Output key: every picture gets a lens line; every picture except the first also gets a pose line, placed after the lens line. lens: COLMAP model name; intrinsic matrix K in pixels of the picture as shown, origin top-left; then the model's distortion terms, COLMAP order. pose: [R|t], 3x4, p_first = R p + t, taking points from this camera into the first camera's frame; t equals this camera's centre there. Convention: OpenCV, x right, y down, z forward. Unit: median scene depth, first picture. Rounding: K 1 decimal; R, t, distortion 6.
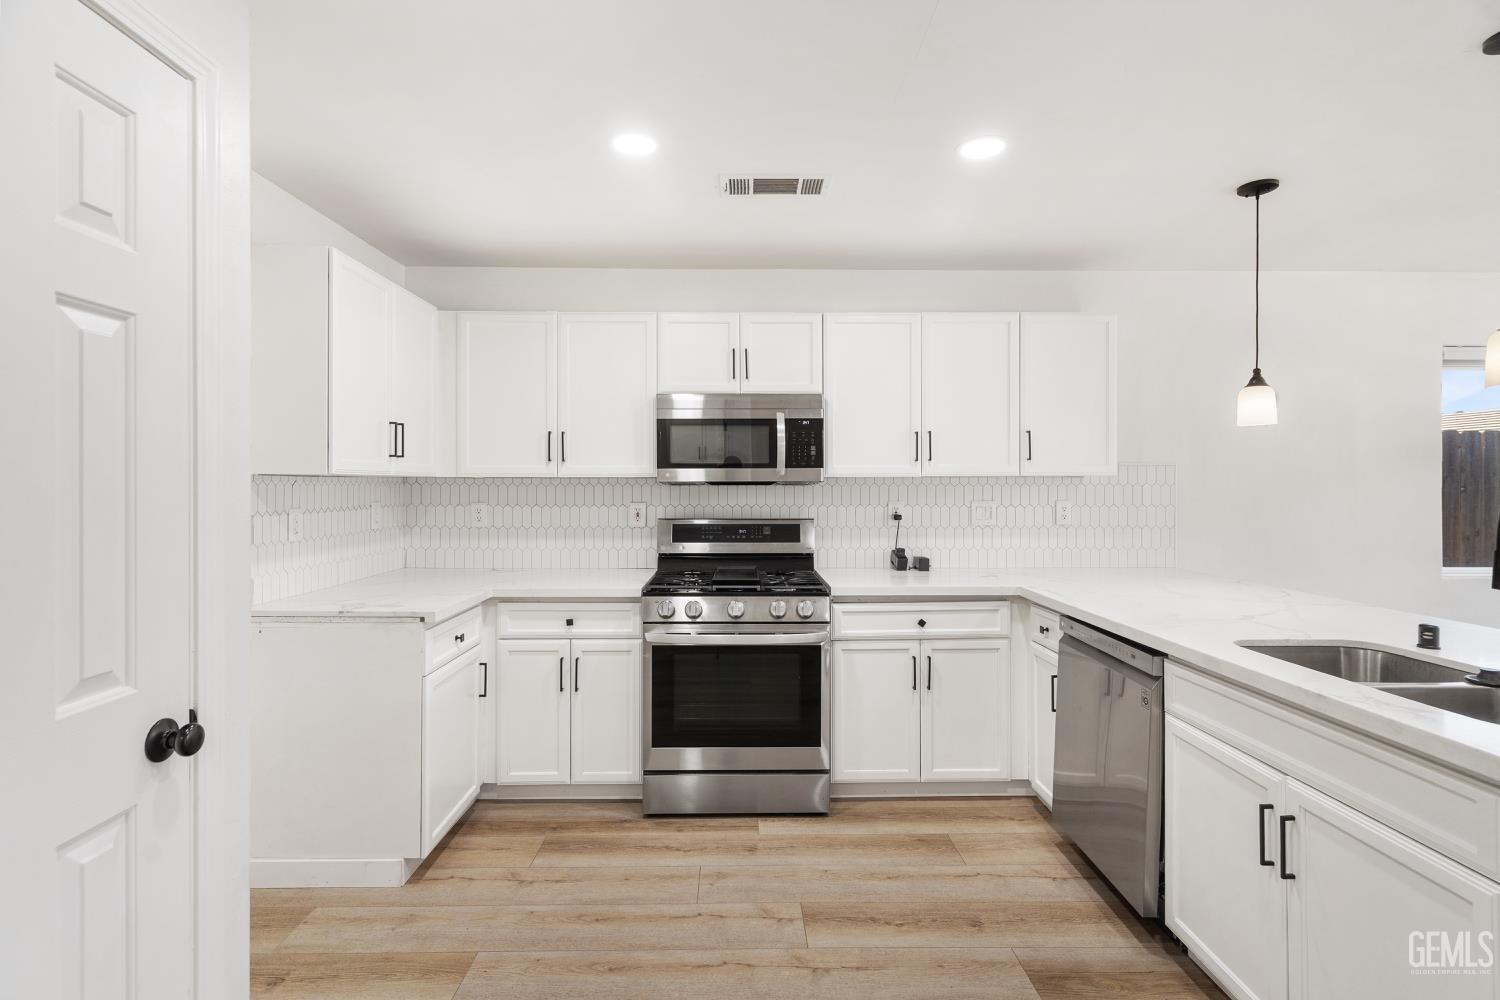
lens RADIAL K [[720.4, 0, 759.2], [0, 720.4, 488.3], [0, 0, 1]] dist [0.007024, 0.000103]
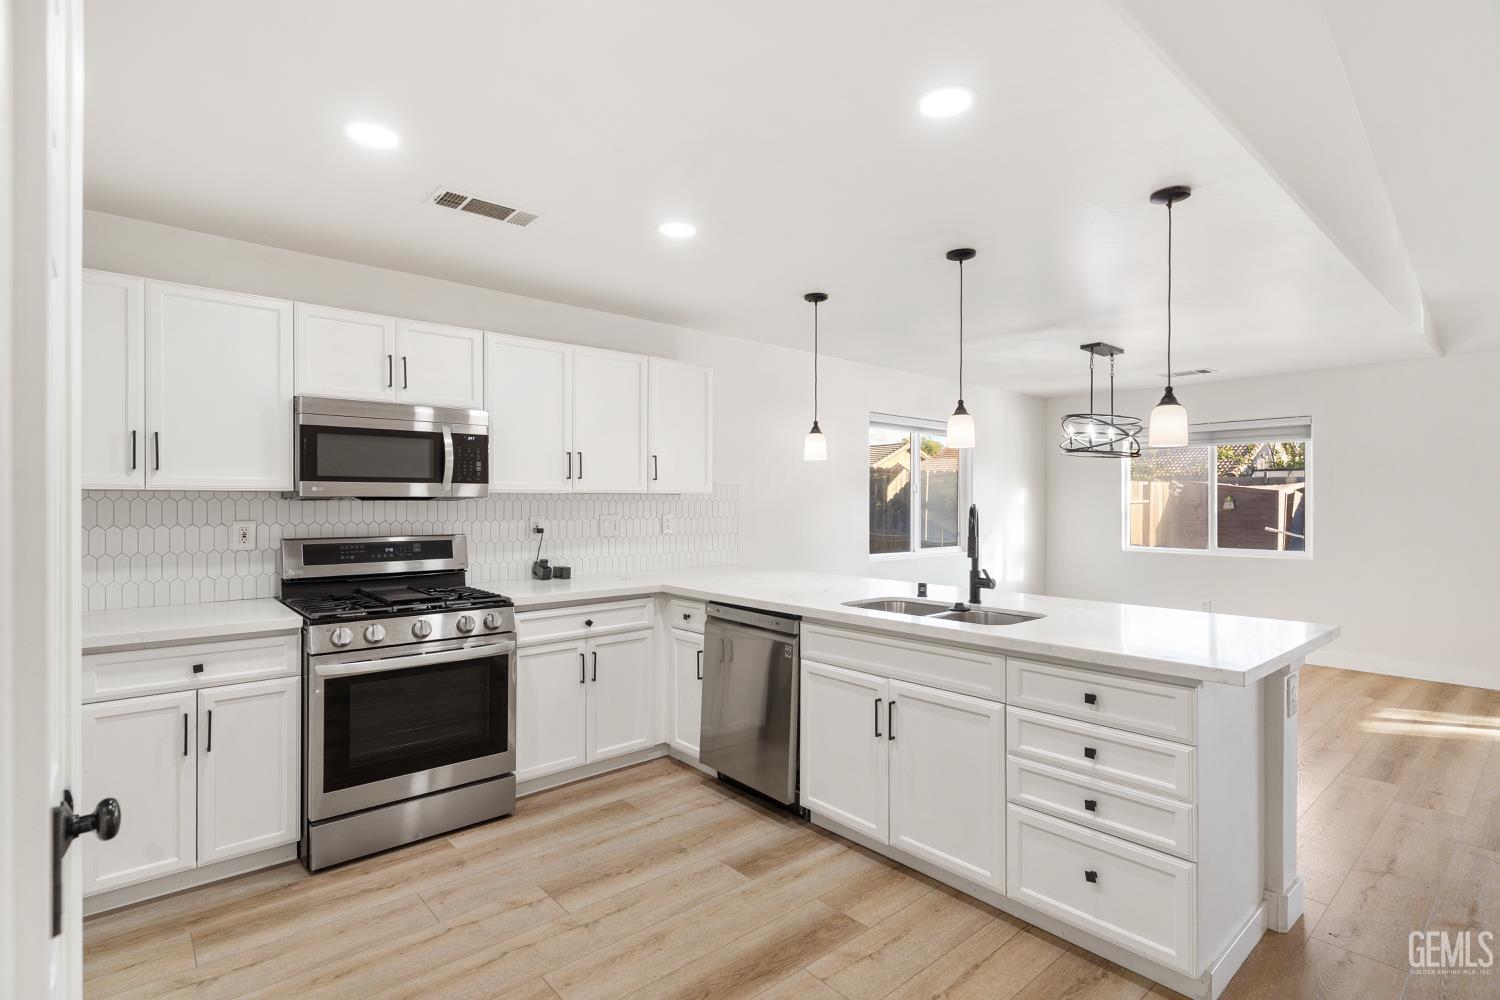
lens RADIAL K [[720.4, 0, 753.0], [0, 720.4, 506.8], [0, 0, 1]] dist [0.007024, 0.000103]
pose [[0.764279, -0.003674, 0.644875, -0.318856], [0.000889, 0.999989, 0.004644, 0.000276], [-0.644885, -0.002976, 0.764274, -0.027802]]
